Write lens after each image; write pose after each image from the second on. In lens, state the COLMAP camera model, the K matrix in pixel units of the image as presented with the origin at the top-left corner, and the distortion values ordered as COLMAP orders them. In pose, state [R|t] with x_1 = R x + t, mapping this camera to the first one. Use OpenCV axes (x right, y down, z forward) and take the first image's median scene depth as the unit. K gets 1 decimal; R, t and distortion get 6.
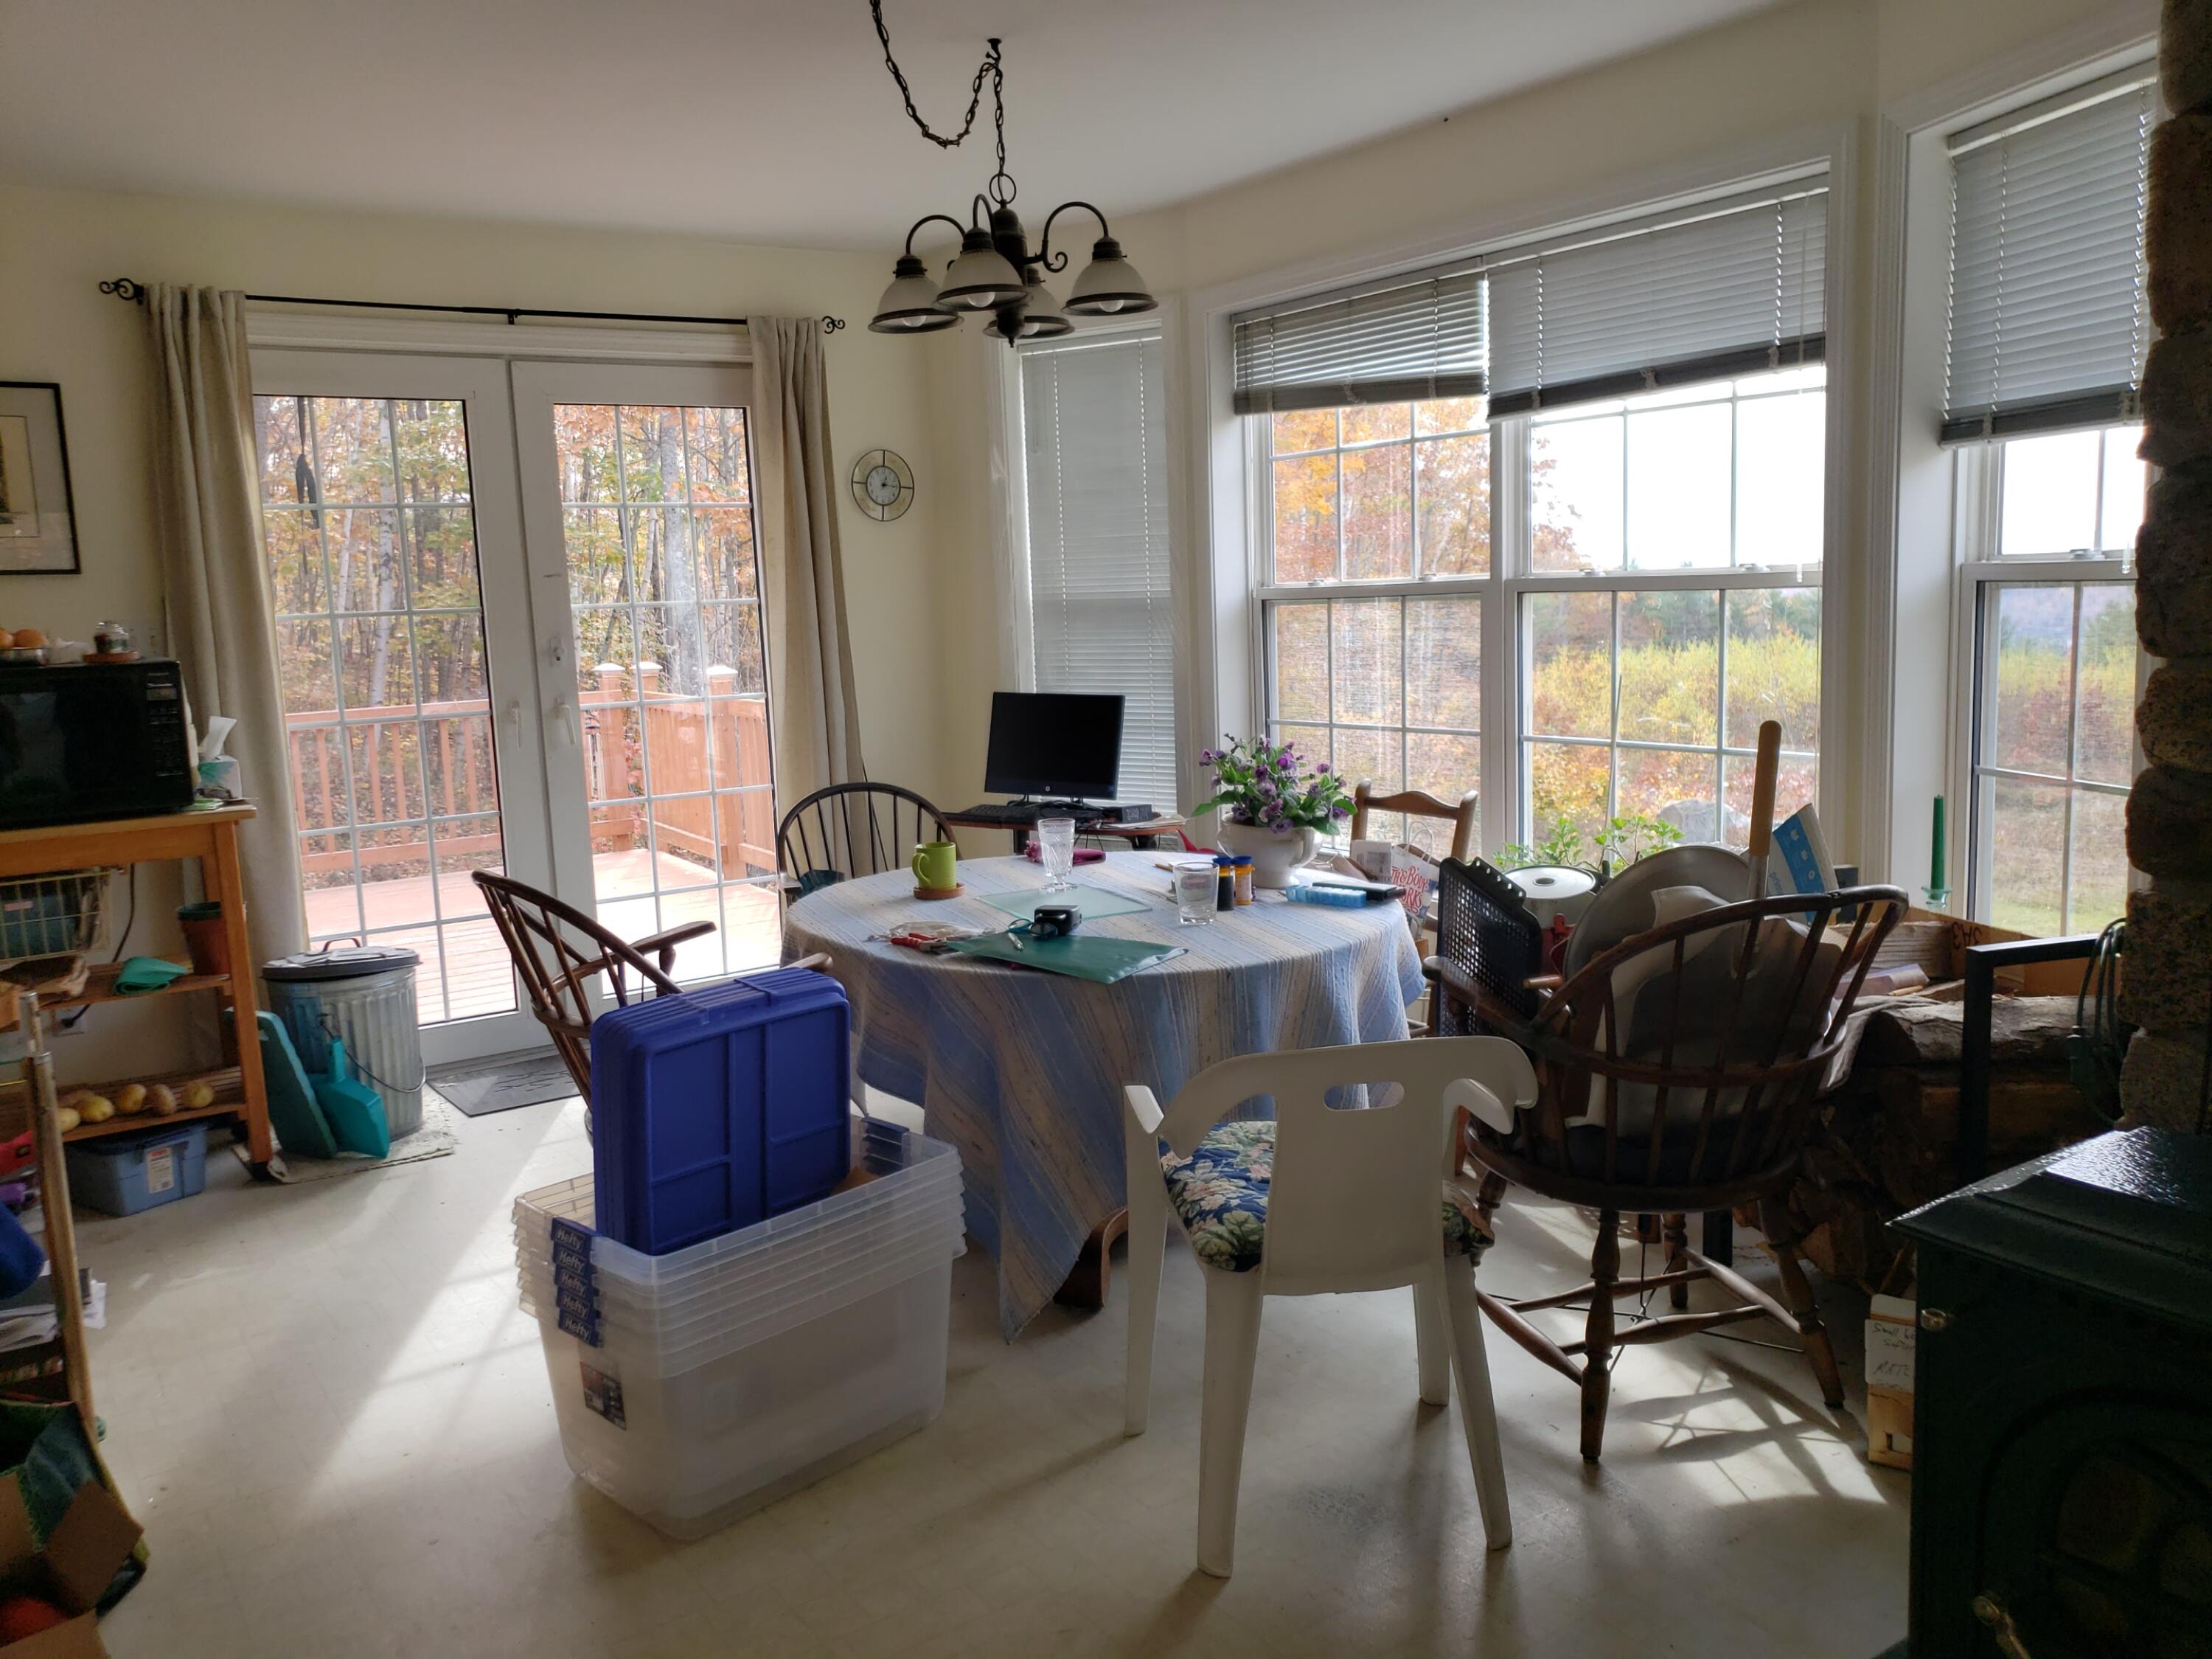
lens RADIAL K [[1717.4, 0, 1101.1], [0, 1717.4, 827.4], [0, 0, 1]] dist [0.041184, -0.000912]
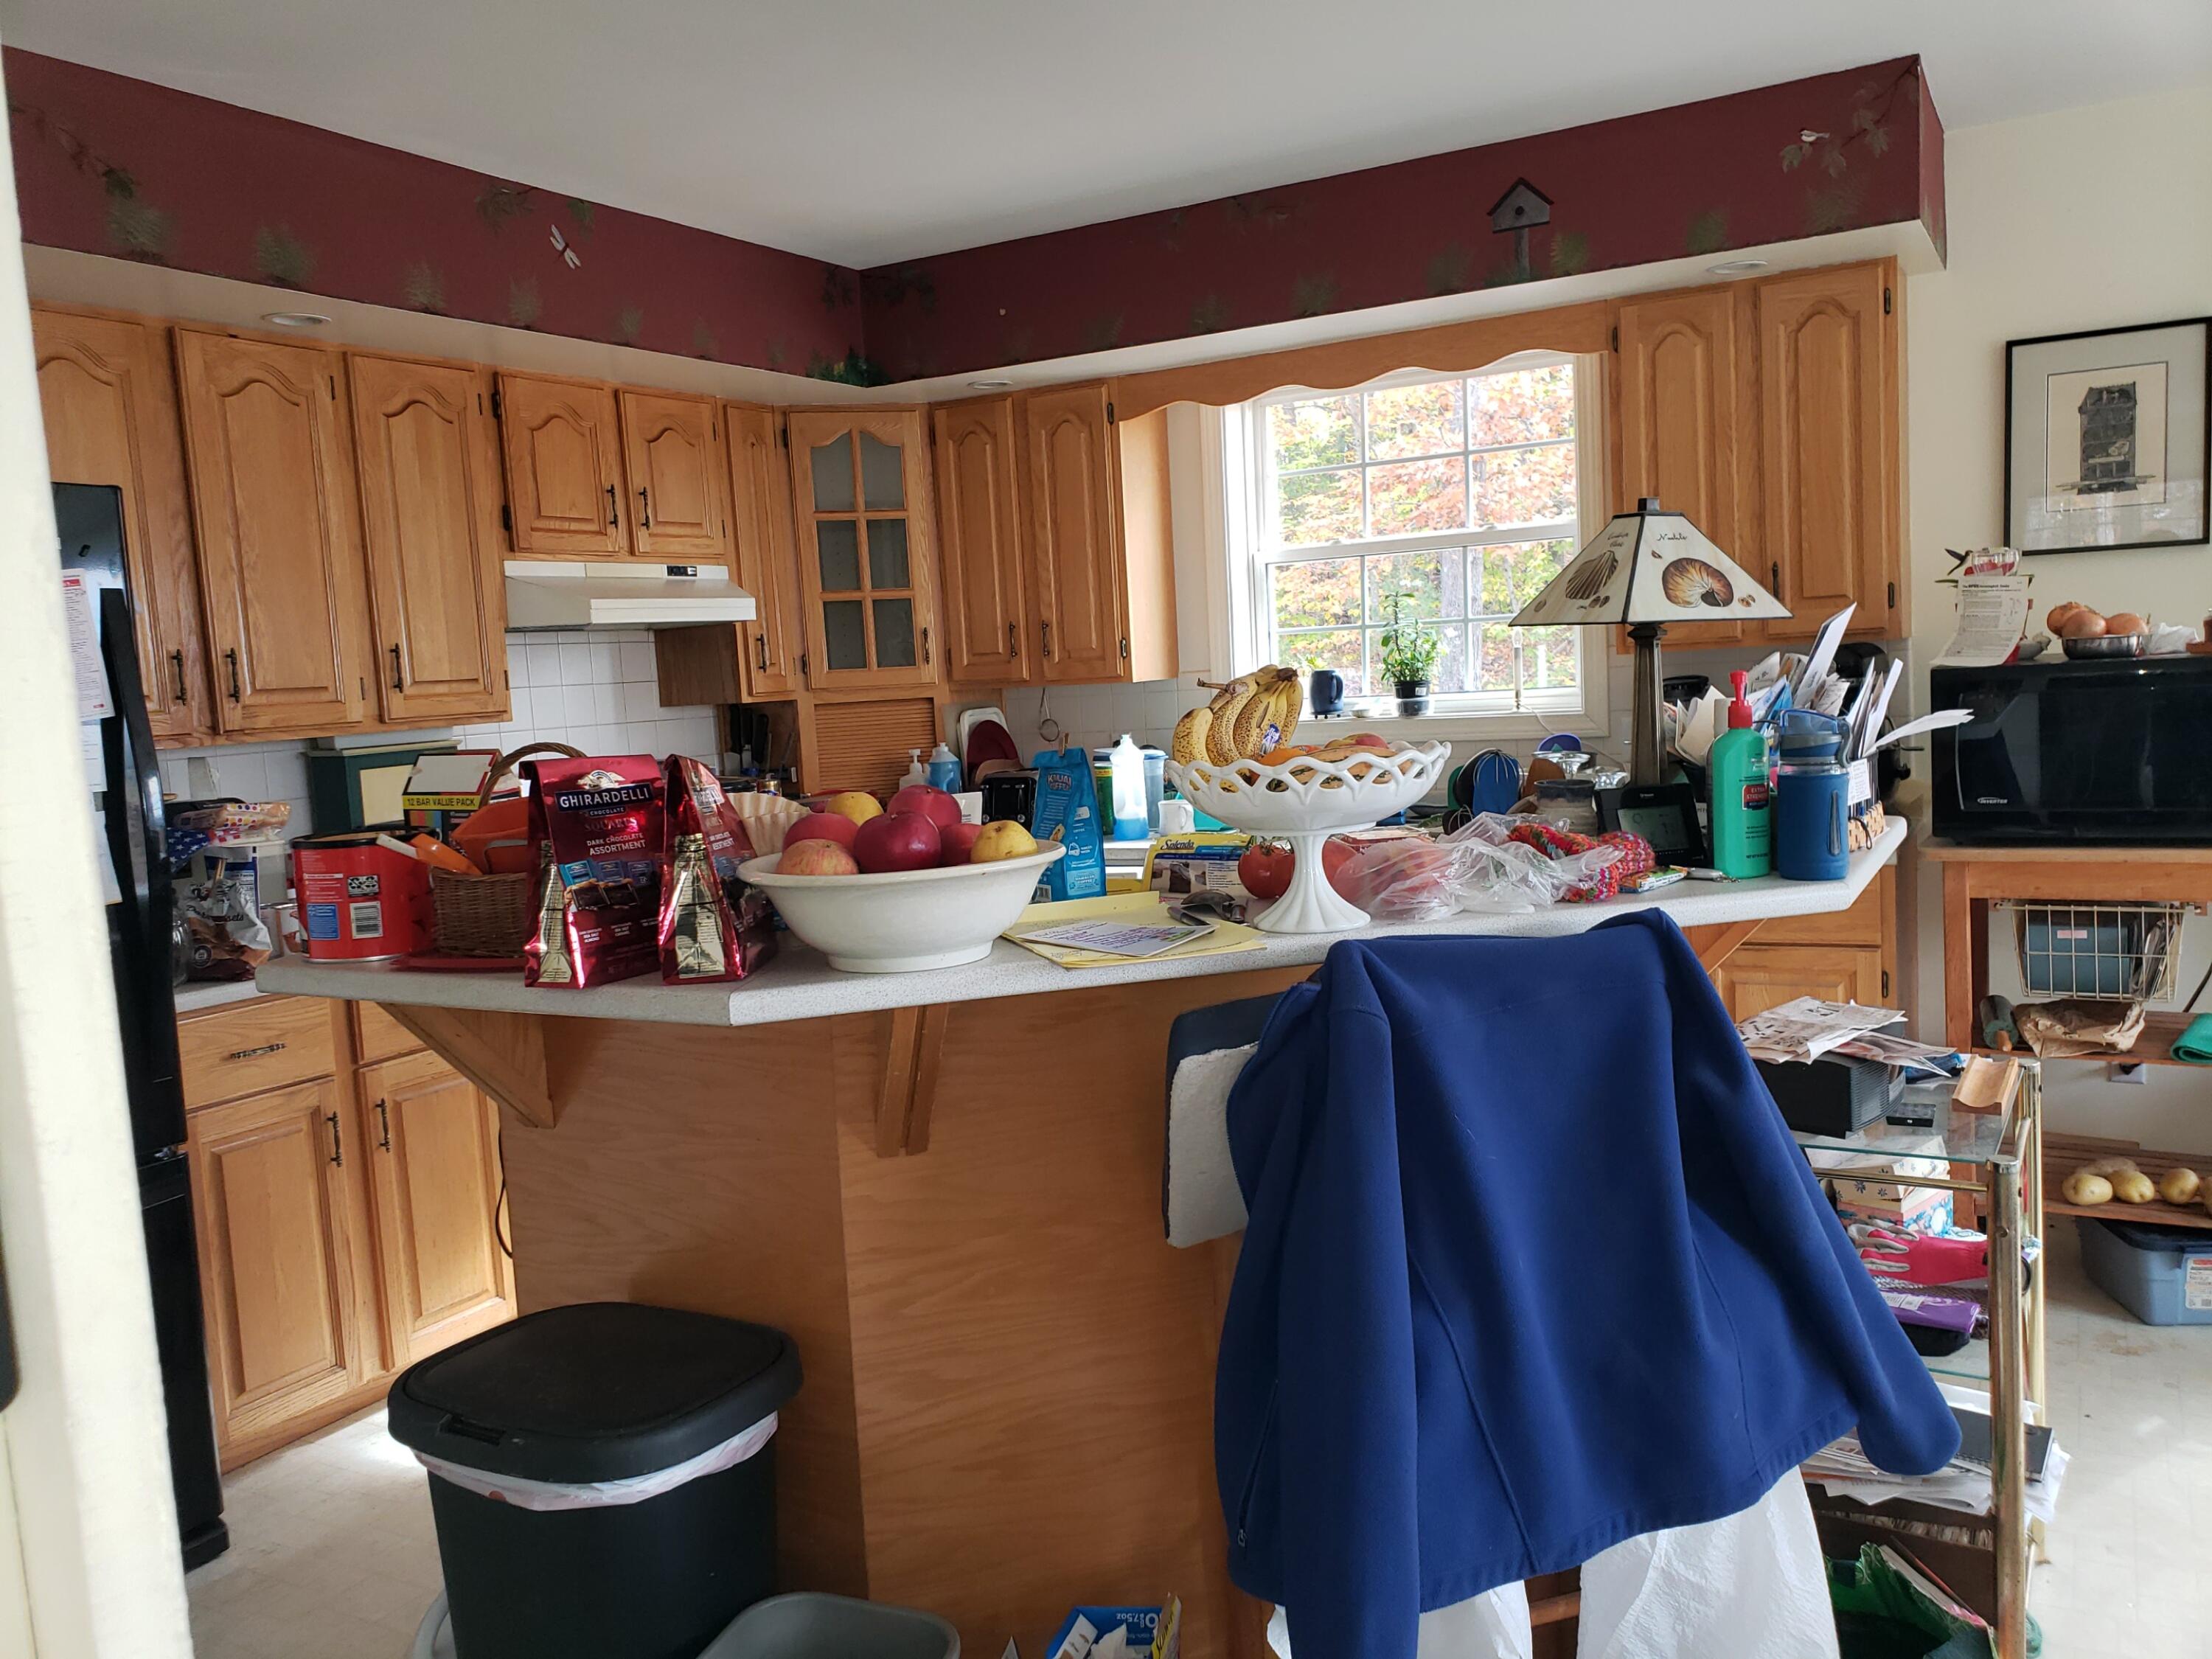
lens RADIAL K [[1717.4, 0, 1101.2], [0, 1717.4, 827.3], [0, 0, 1]] dist [0.041184, -0.000912]
pose [[0.436016, 0.104827, -0.893813, -0.064286], [-0.087954, 0.993402, 0.073602, -0.028495], [0.895631, 0.046523, 0.442359, 0.182634]]
